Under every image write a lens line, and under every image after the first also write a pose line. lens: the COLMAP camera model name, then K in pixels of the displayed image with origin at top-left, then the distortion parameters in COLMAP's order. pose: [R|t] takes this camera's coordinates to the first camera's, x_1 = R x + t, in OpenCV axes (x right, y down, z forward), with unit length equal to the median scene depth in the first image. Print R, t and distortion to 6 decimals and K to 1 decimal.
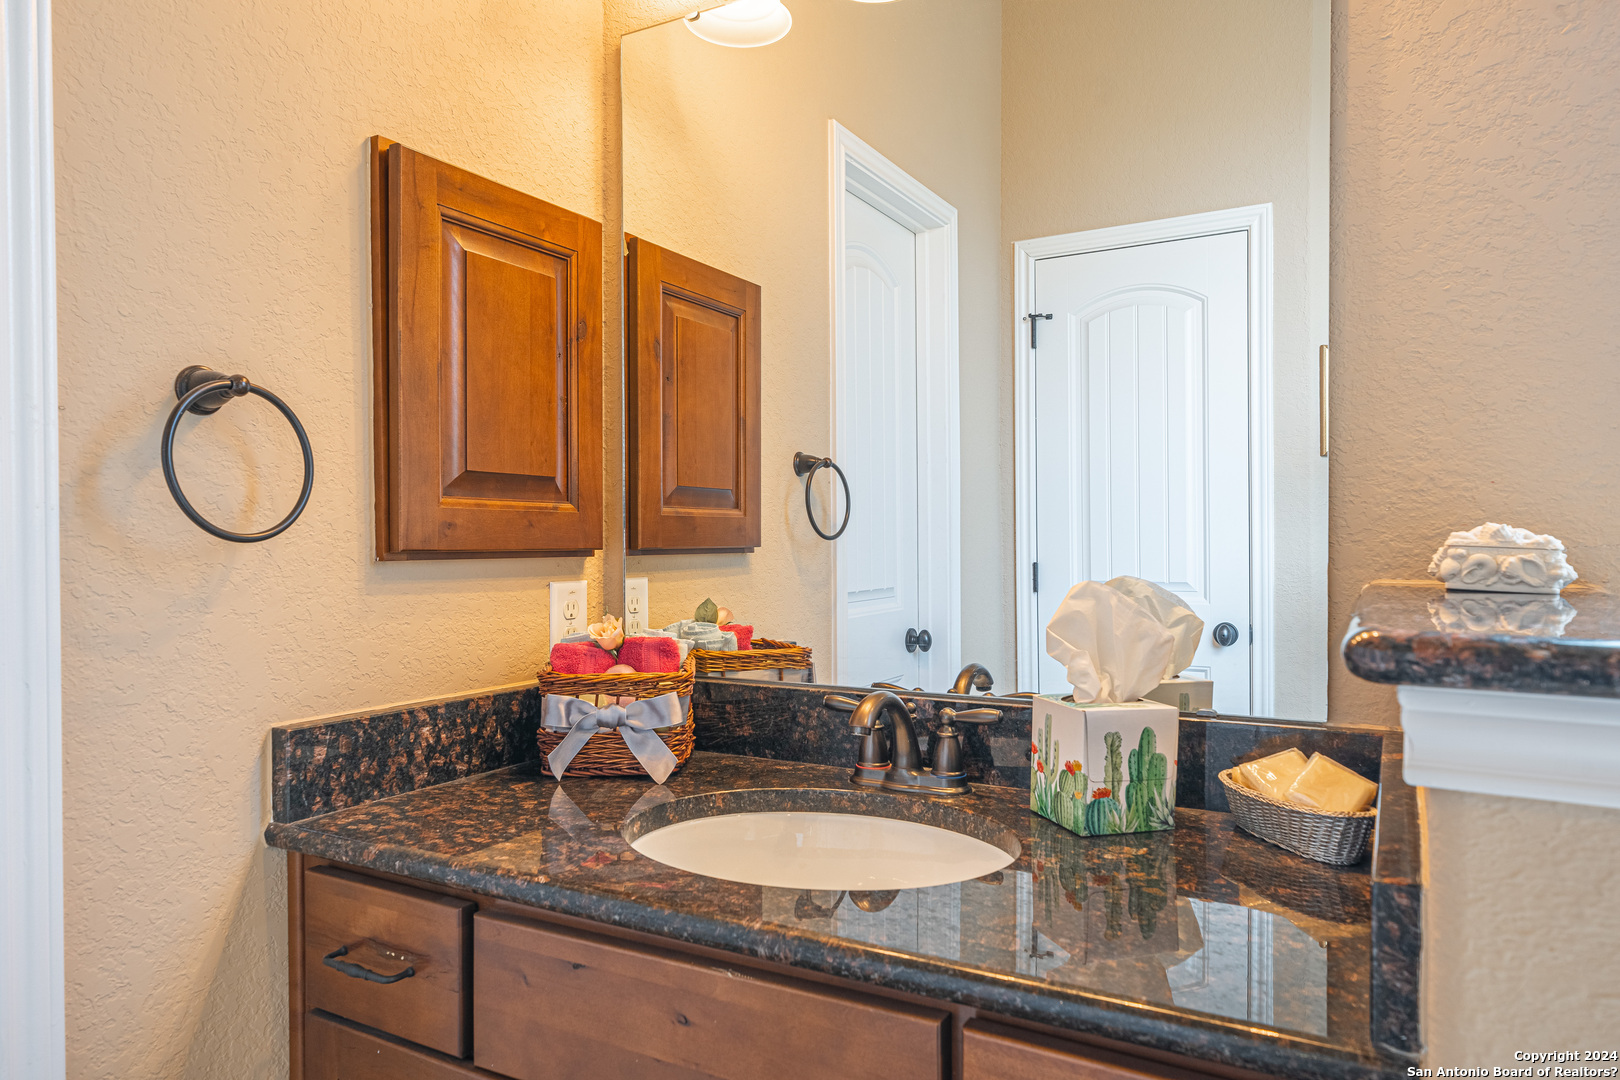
lens RADIAL K [[1060.5, 0, 807.2], [0, 1060.5, 541.0], [0, 0, 1]] dist [-0.000571, 0.000746]
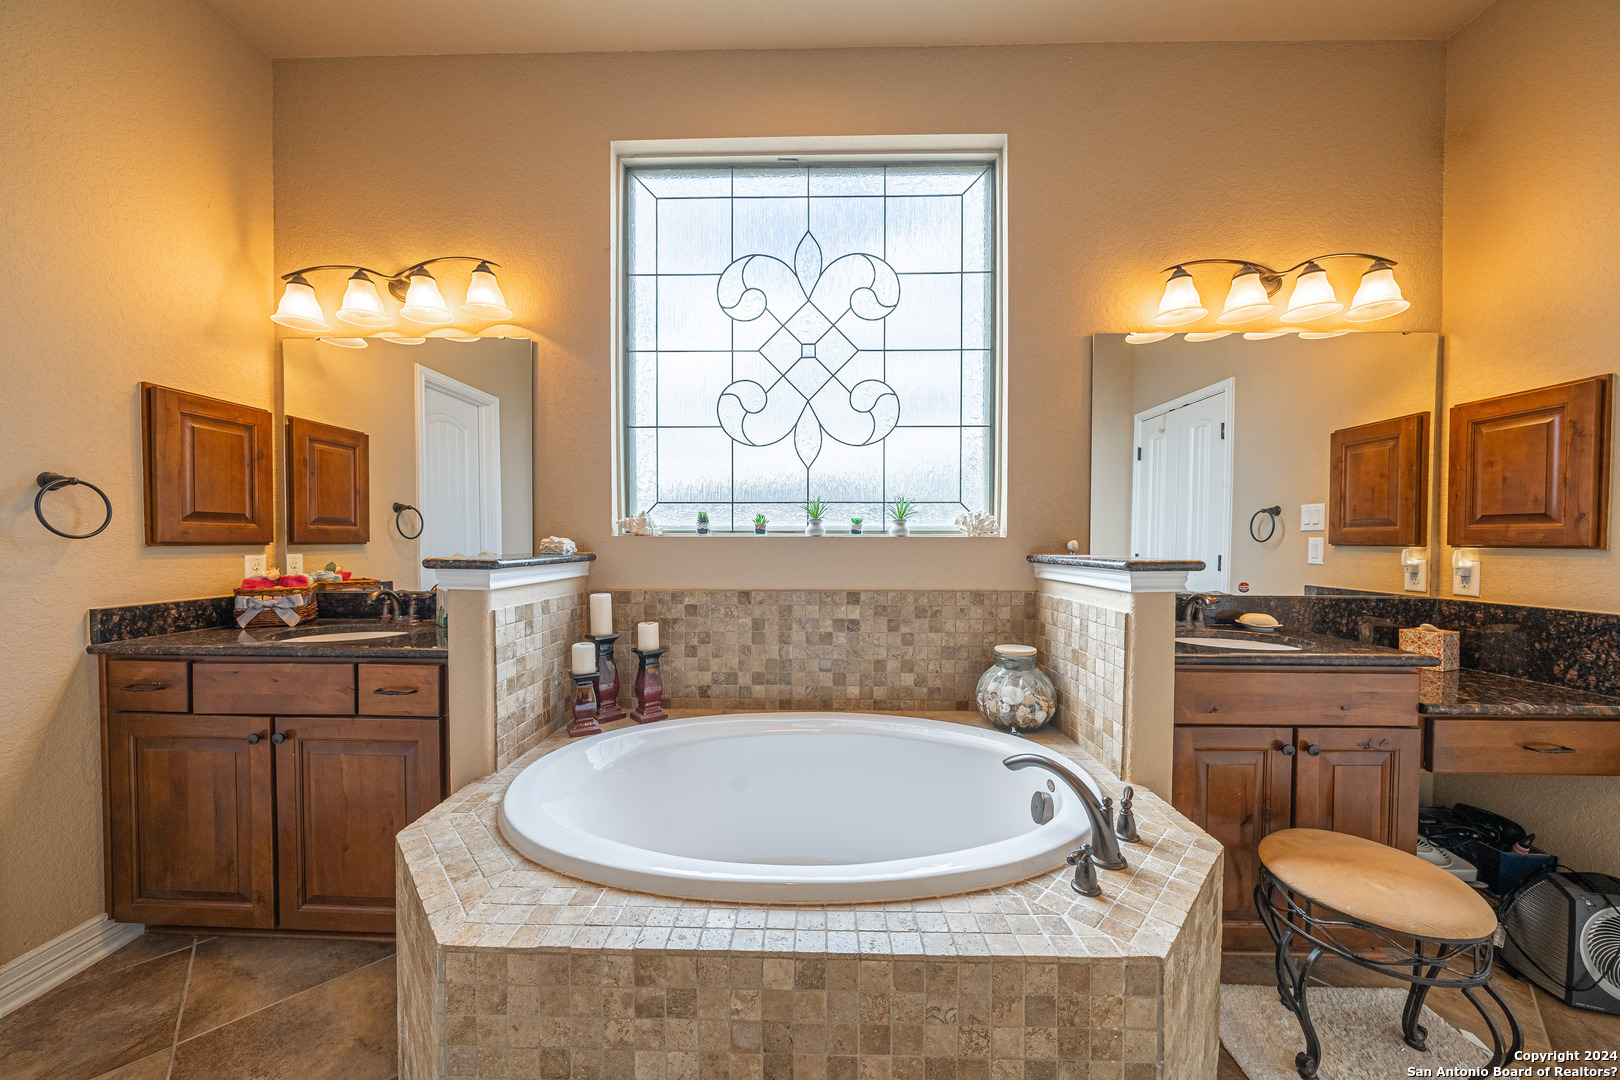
lens RADIAL K [[563.2, 0, 811.5], [0, 563.2, 548.6], [0, 0, 1]] dist [-0.002594, -0.000255]
pose [[0.884996, -0.000198, 0.465598, 0.371656], [-0.006970, 0.999882, 0.013673, -0.004588], [-0.465546, -0.015345, 0.884891, -0.911162]]
